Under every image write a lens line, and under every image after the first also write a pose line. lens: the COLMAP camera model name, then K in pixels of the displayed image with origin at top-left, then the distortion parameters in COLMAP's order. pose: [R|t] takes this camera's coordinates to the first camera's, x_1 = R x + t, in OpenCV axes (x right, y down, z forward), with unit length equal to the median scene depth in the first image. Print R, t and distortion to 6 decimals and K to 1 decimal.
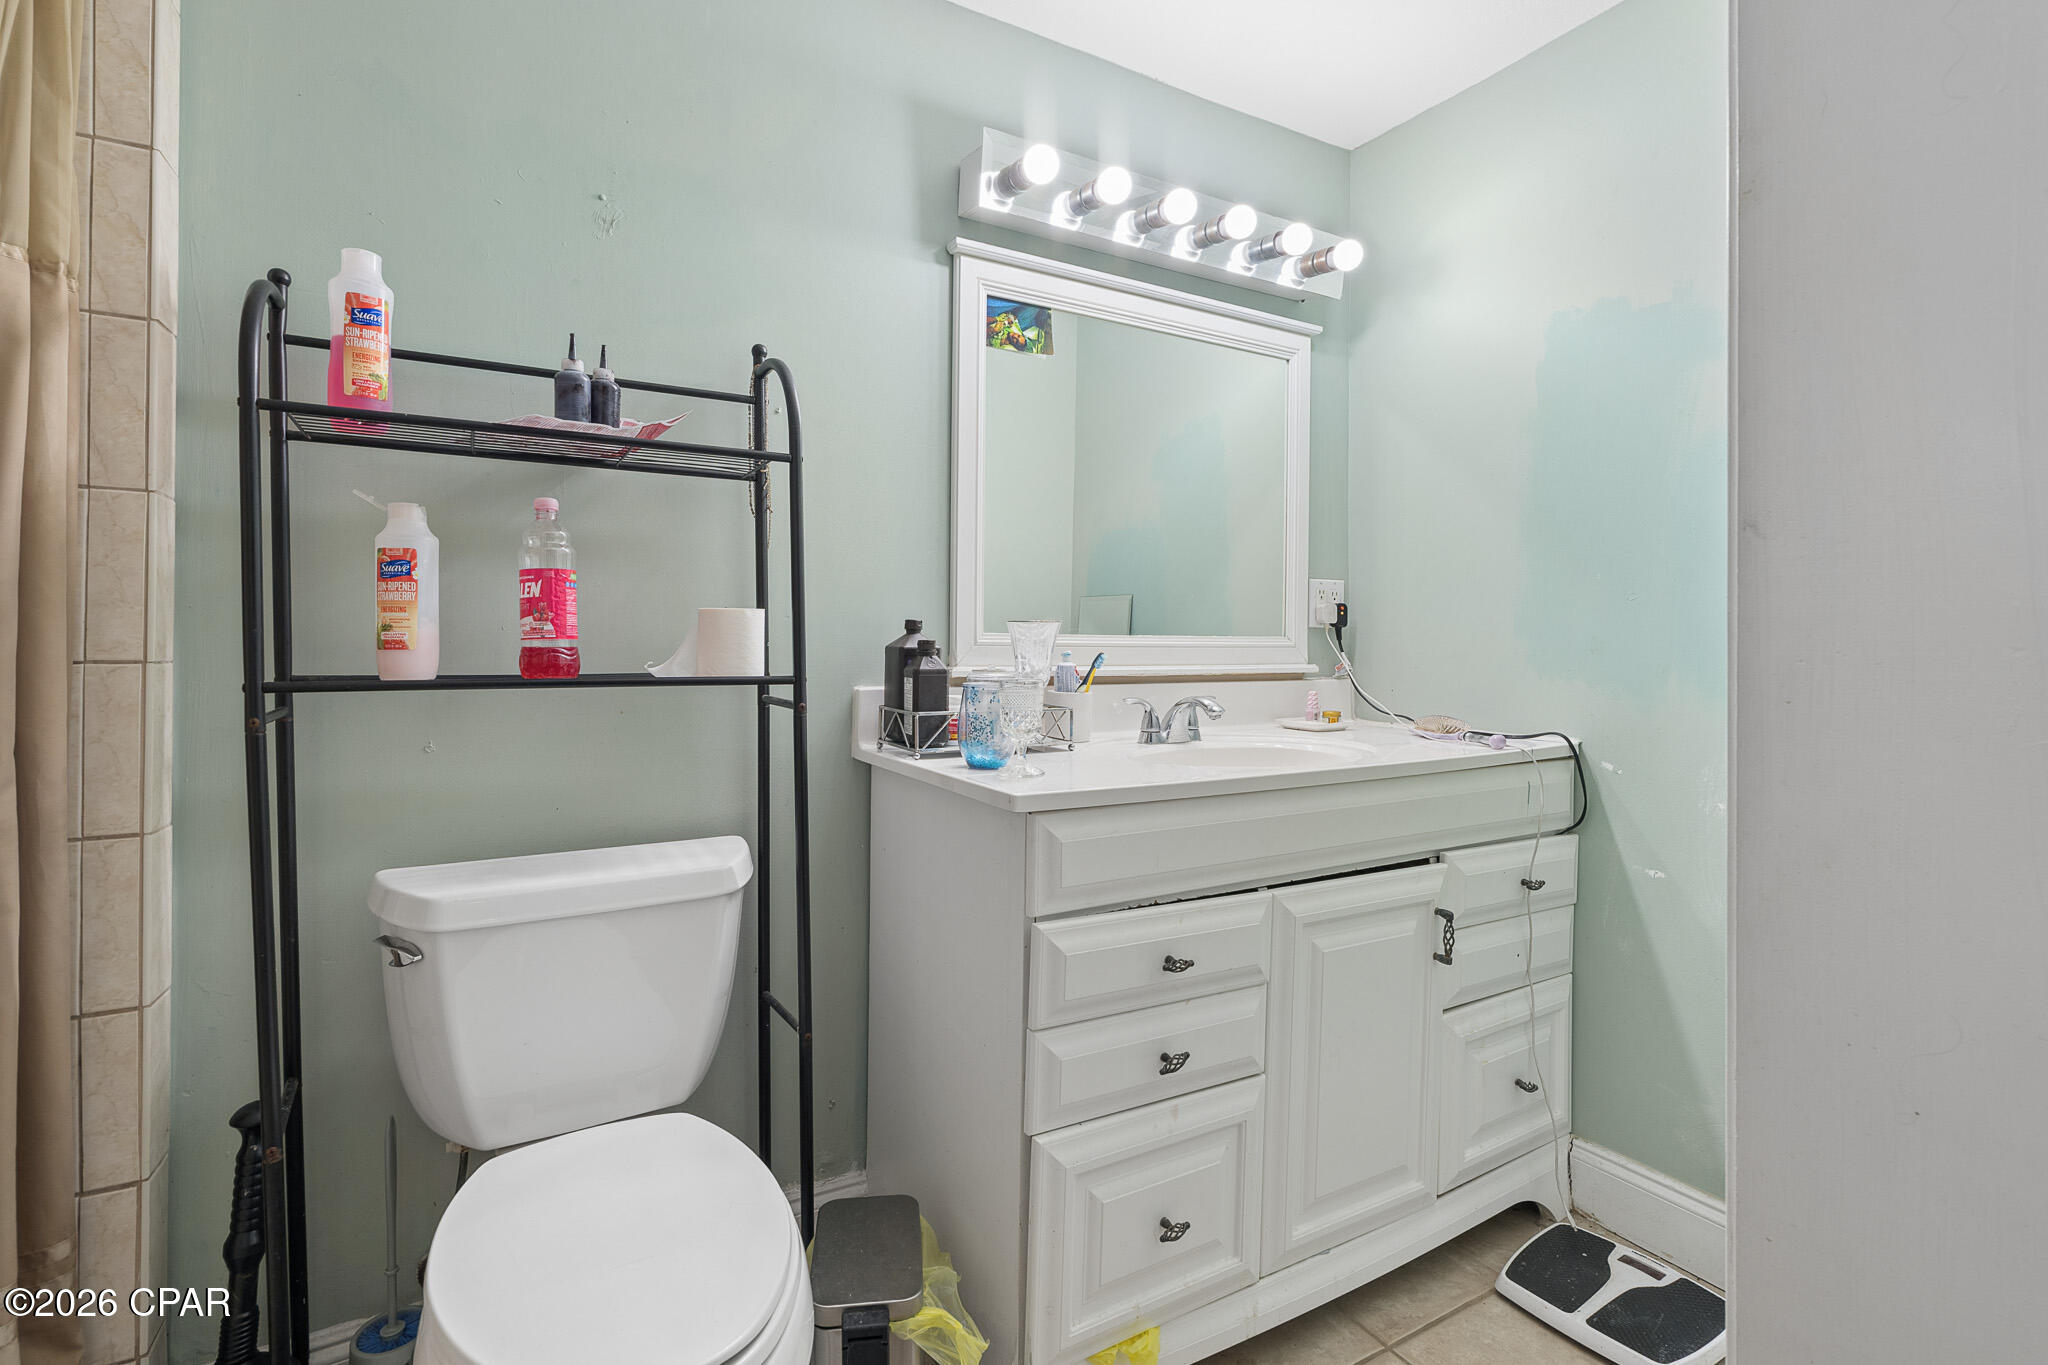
lens RADIAL K [[924.5, 0, 1019.9], [0, 924.5, 668.9], [0, 0, 1]] dist [-0.007150, 0.003156]
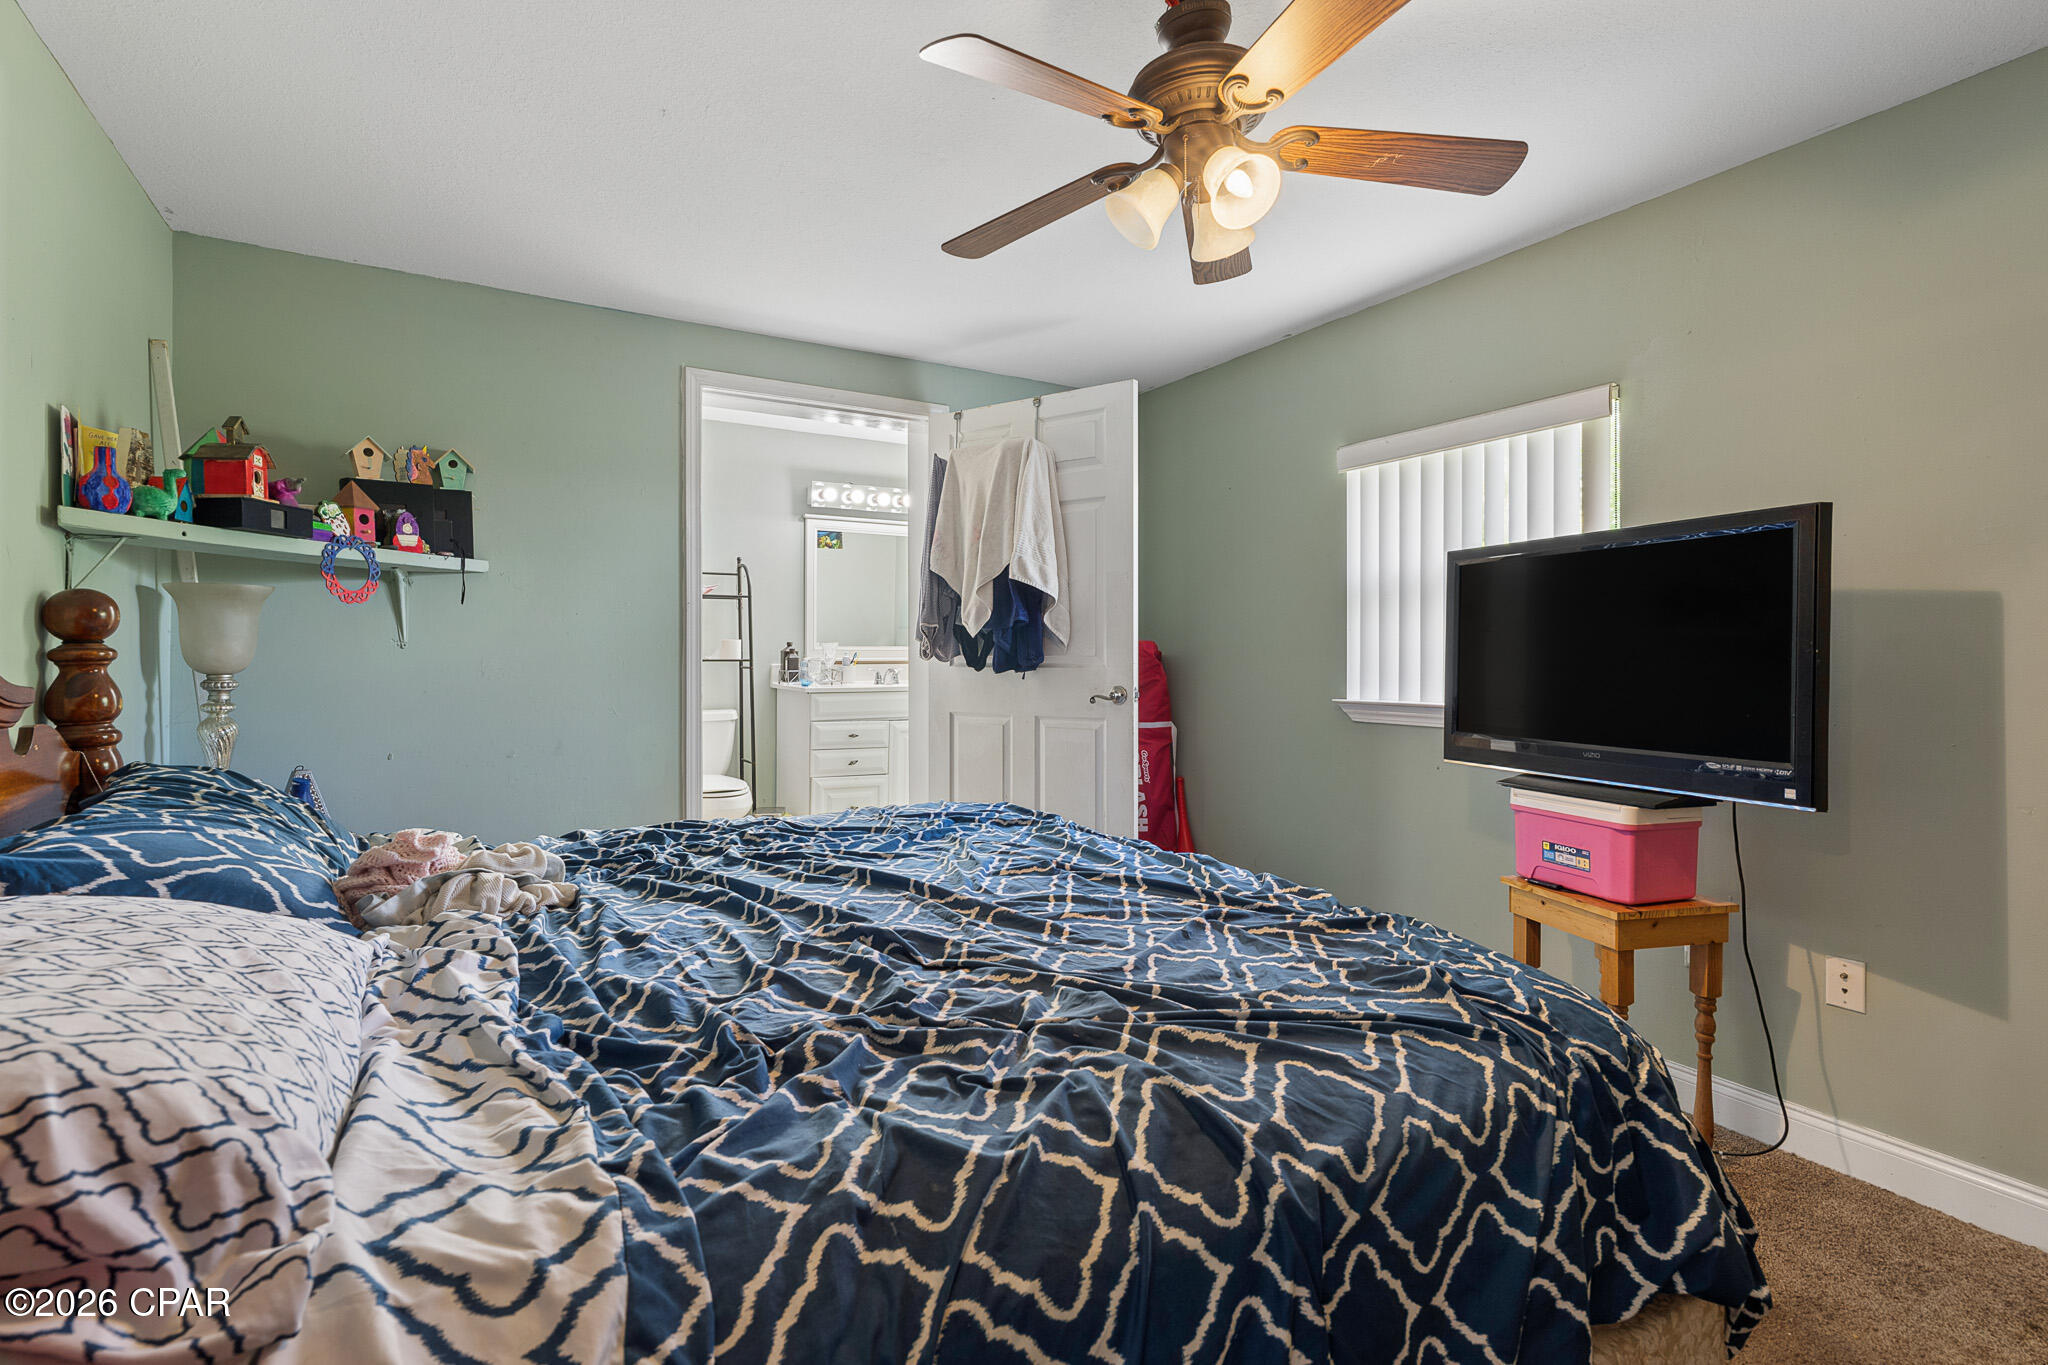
lens RADIAL K [[924.5, 0, 1030.0], [0, 924.5, 670.4], [0, 0, 1]] dist [-0.007150, 0.003156]
pose [[0.999270, -0.000286, 0.038206, 0.595604], [0.000122, 0.999991, 0.004302, 0.030239], [-0.038207, -0.004295, 0.999261, -2.214662]]
